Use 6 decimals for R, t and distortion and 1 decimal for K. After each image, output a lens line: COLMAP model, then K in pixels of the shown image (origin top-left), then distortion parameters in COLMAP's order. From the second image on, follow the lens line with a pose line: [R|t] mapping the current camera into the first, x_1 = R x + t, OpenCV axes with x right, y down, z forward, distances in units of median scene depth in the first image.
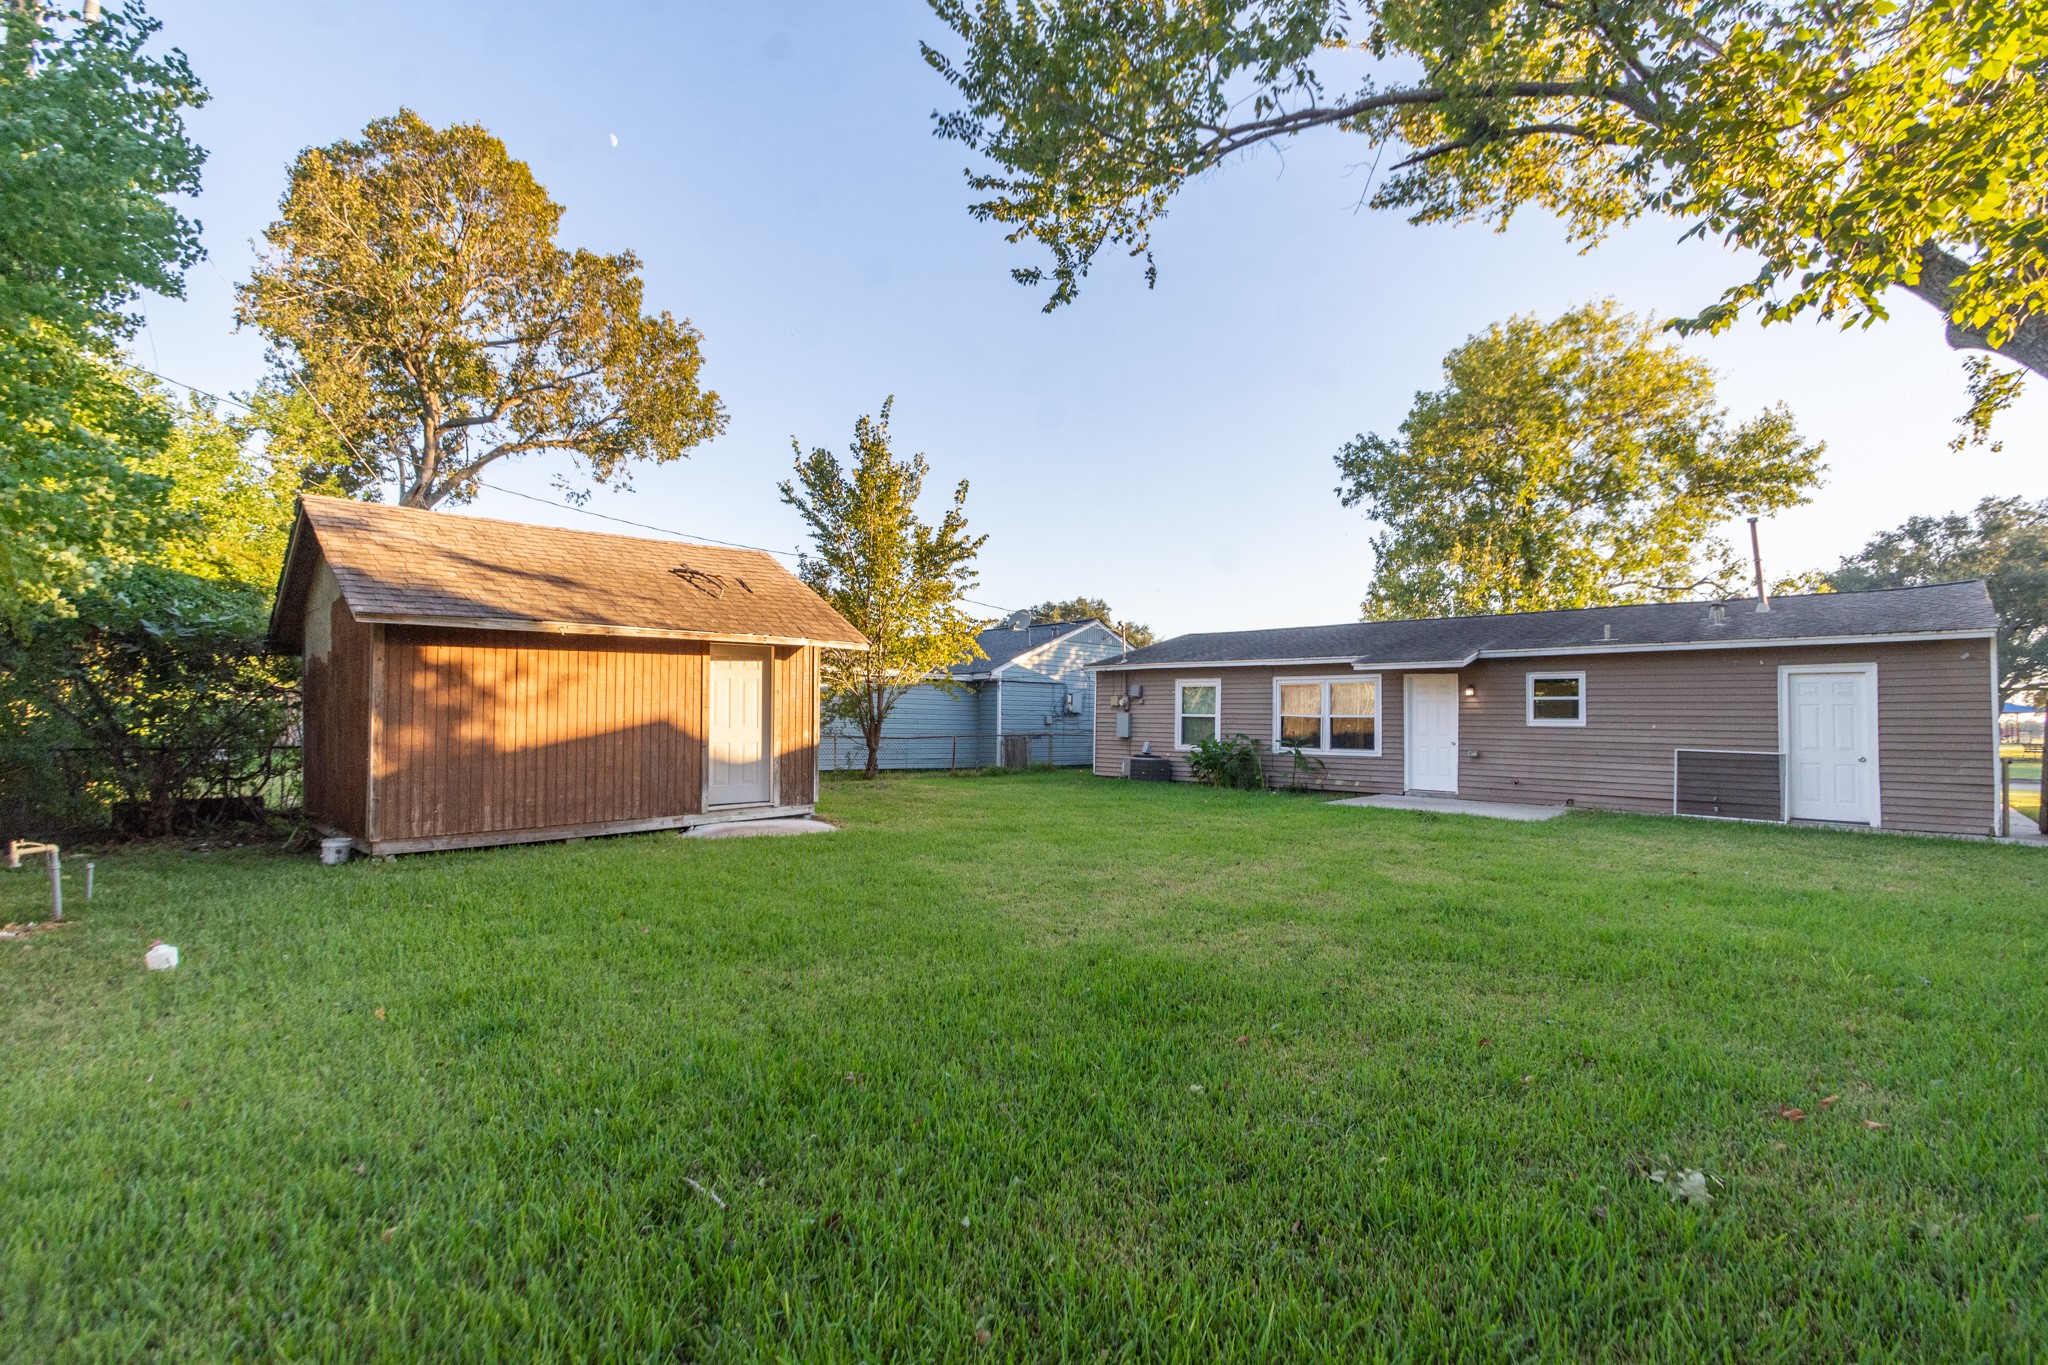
lens RADIAL K [[935.0, 0, 1019.9], [0, 935.0, 674.4], [0, 0, 1]] dist [-0.002607, -0.001222]
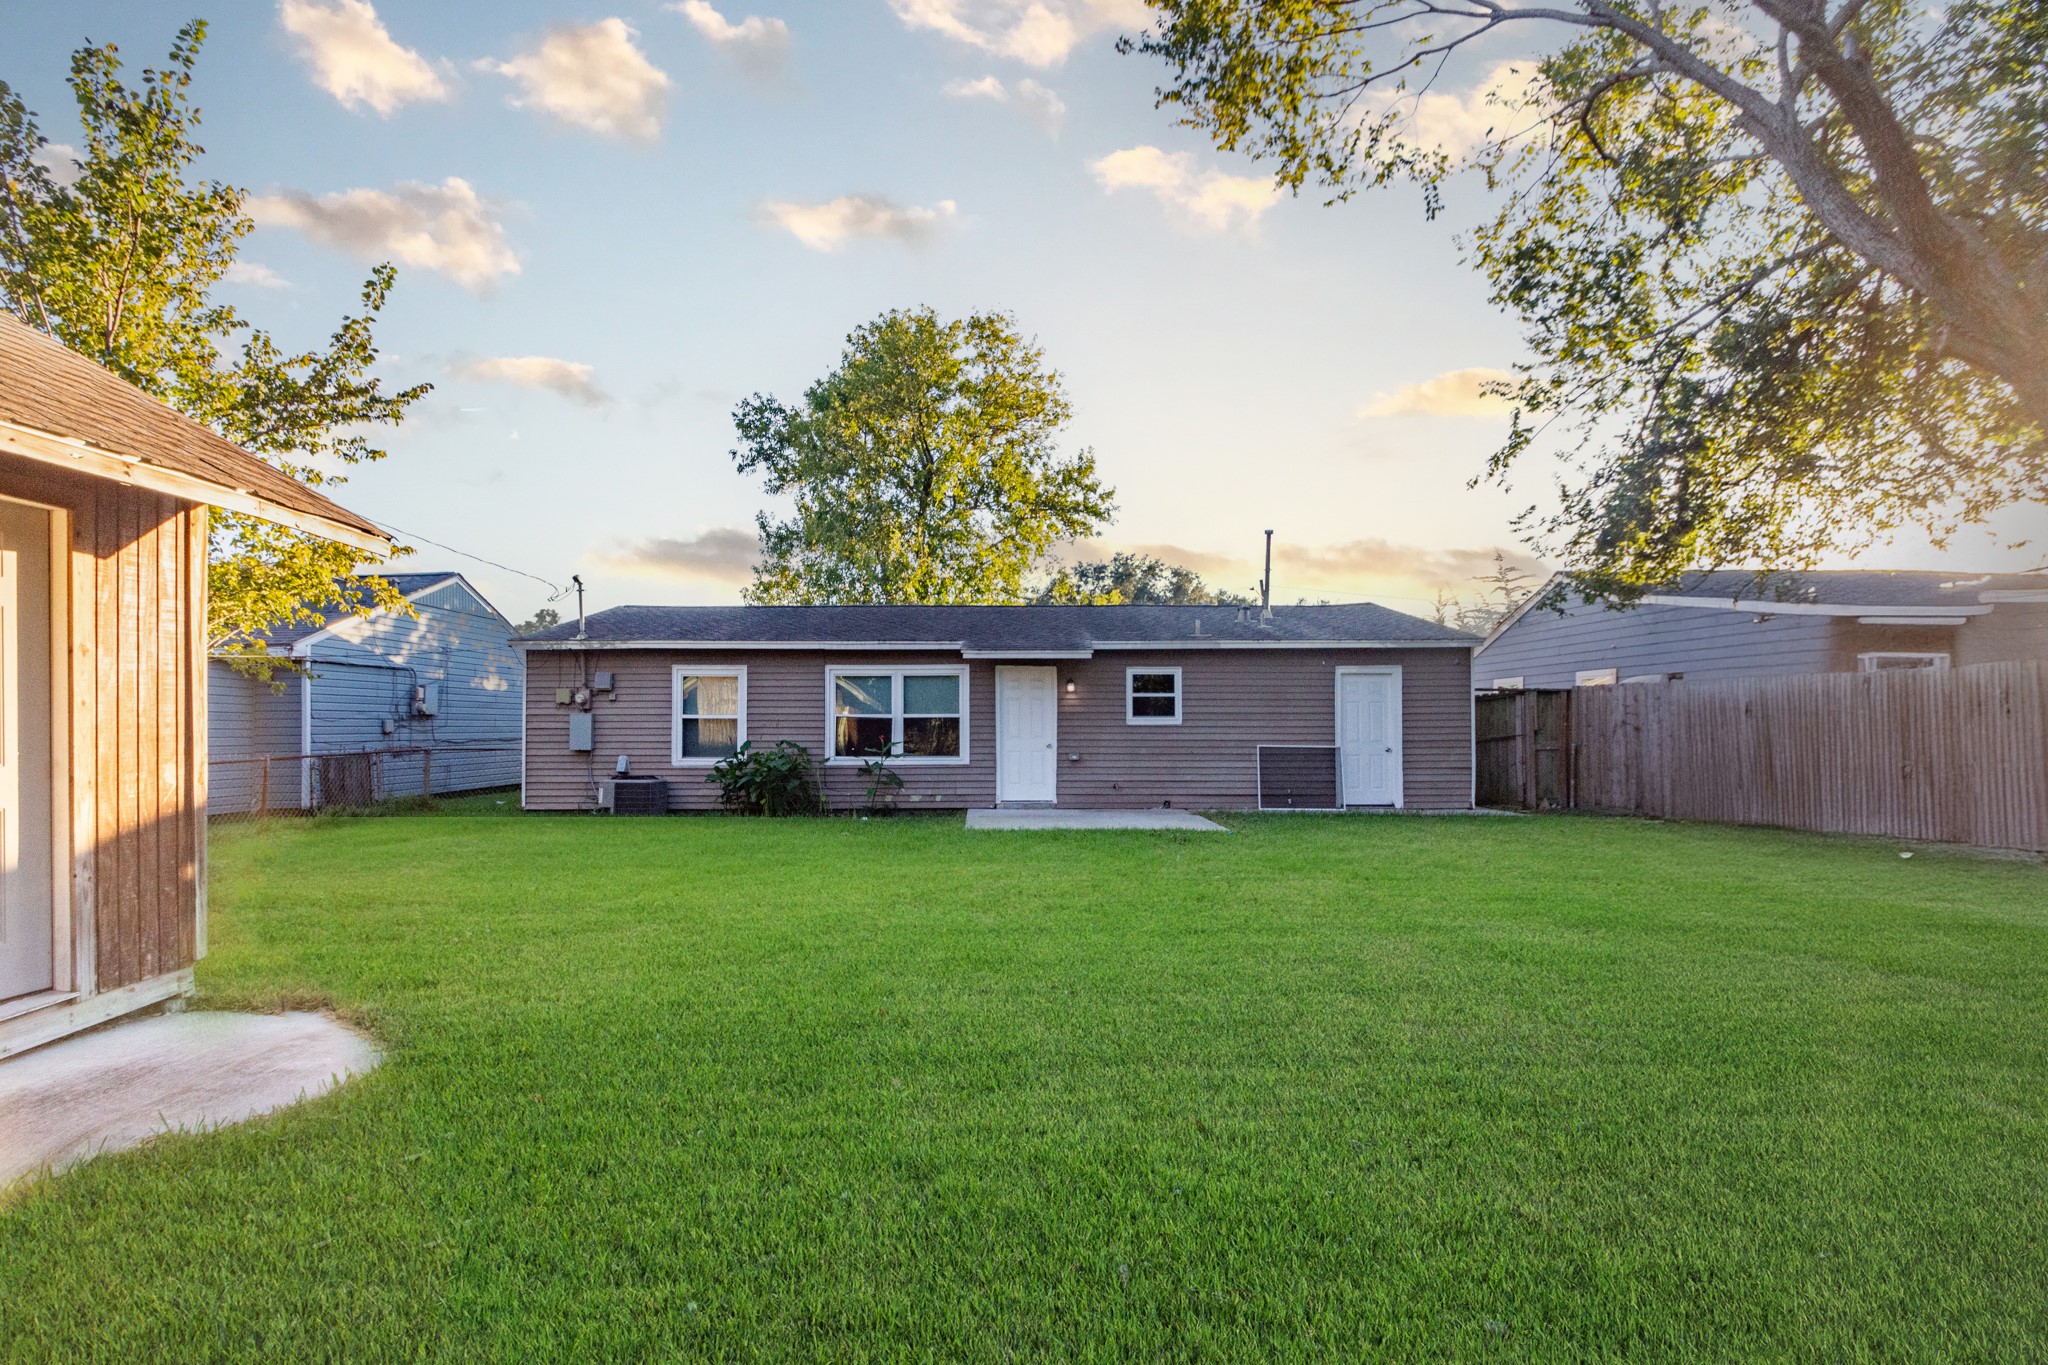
lens RADIAL K [[957.4, 0, 1027.0], [0, 957.4, 713.0], [0, 0, 1]] dist [-0.002330, -0.000732]
pose [[0.710017, -0.005848, 0.704160, -0.176725], [-0.023094, 0.999234, 0.031585, 0.014340], [-0.703806, -0.038688, 0.709338, 0.358330]]
